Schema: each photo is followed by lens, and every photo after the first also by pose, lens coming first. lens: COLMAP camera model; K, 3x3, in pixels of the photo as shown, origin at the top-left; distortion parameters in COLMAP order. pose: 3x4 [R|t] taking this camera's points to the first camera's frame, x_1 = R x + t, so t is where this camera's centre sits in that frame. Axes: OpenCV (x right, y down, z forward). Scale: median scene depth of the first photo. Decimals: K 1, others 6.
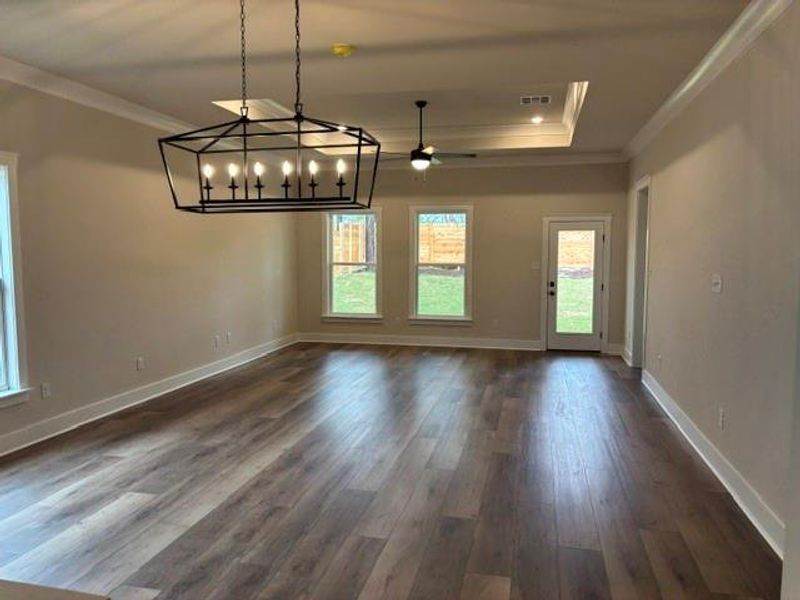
lens RADIAL K [[609.9, 0, 402.9], [0, 609.9, 307.6], [0, 0, 1]] dist [0.031876, -0.029251]
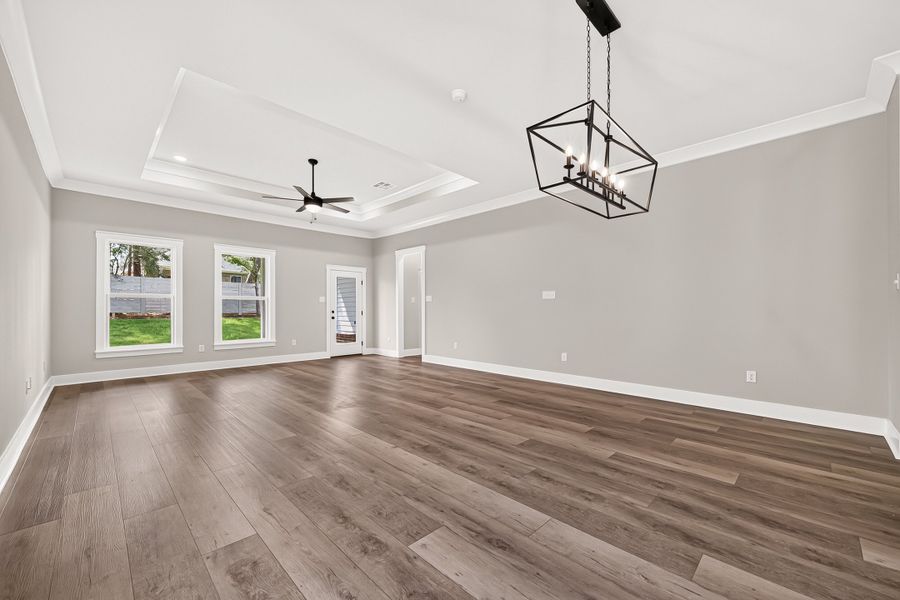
lens RADIAL K [[352.0, 0, 453.2], [0, 352.0, 312.3], [0, 0, 1]] dist [0.007634, -0.001891]
pose [[0.536493, -0.006287, 0.843881, -0.771197], [0.079809, 0.995869, -0.043319, 0.052951], [-0.840122, 0.090589, 0.534779, 0.720181]]
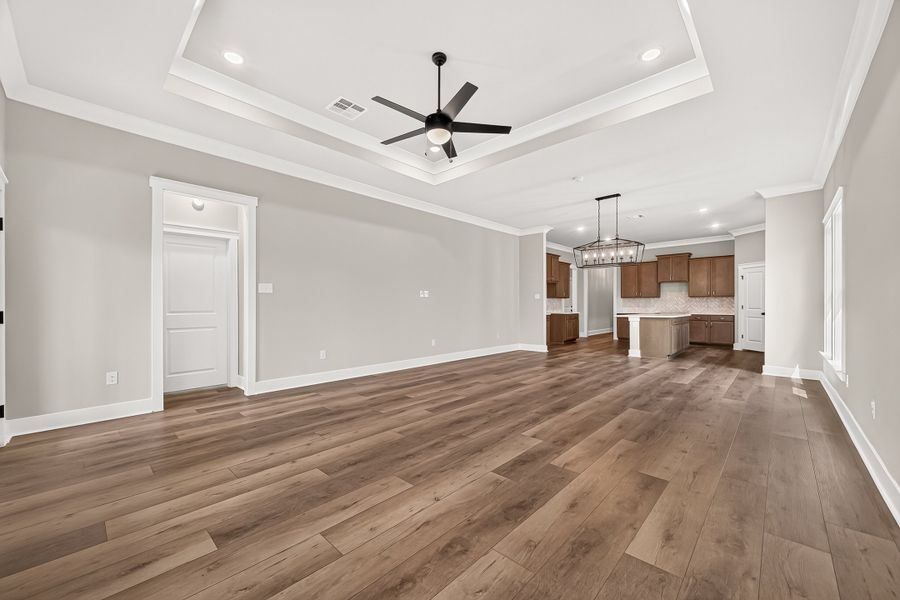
lens RADIAL K [[352.0, 0, 457.8], [0, 352.0, 291.7], [0, 0, 1]] dist [0.007634, -0.001891]
pose [[-0.863867, 0.021649, 0.503254, -0.386874], [0.048094, 0.998057, 0.039623, -0.113492], [-0.501418, 0.058432, -0.863230, 2.492575]]
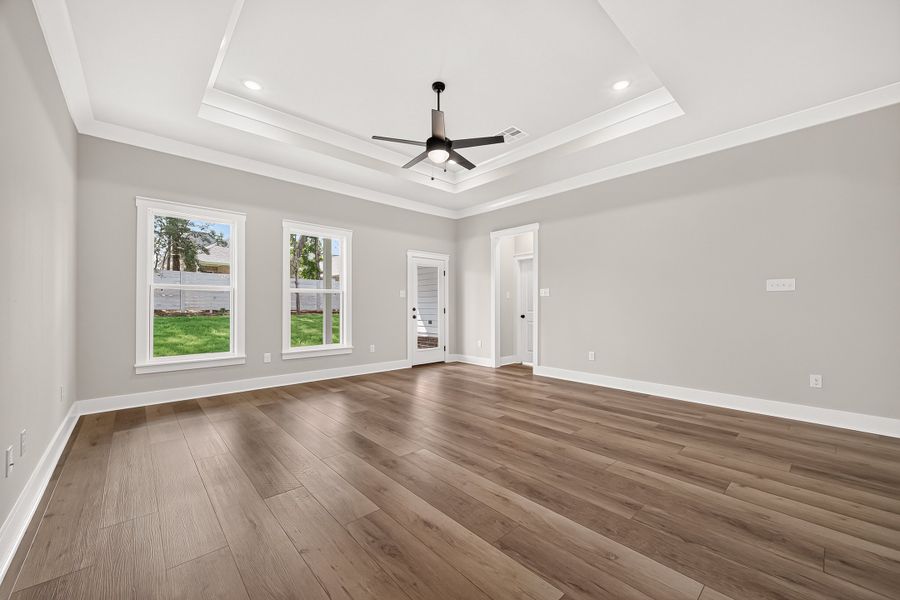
lens RADIAL K [[352.0, 0, 446.3], [0, 352.0, 308.4], [0, 0, 1]] dist [0.007634, -0.001891]
pose [[0.592937, -0.002842, 0.805244, -0.645686], [0.074370, 0.995913, -0.051247, -0.002857], [-0.801807, 0.090272, 0.590725, 1.303165]]
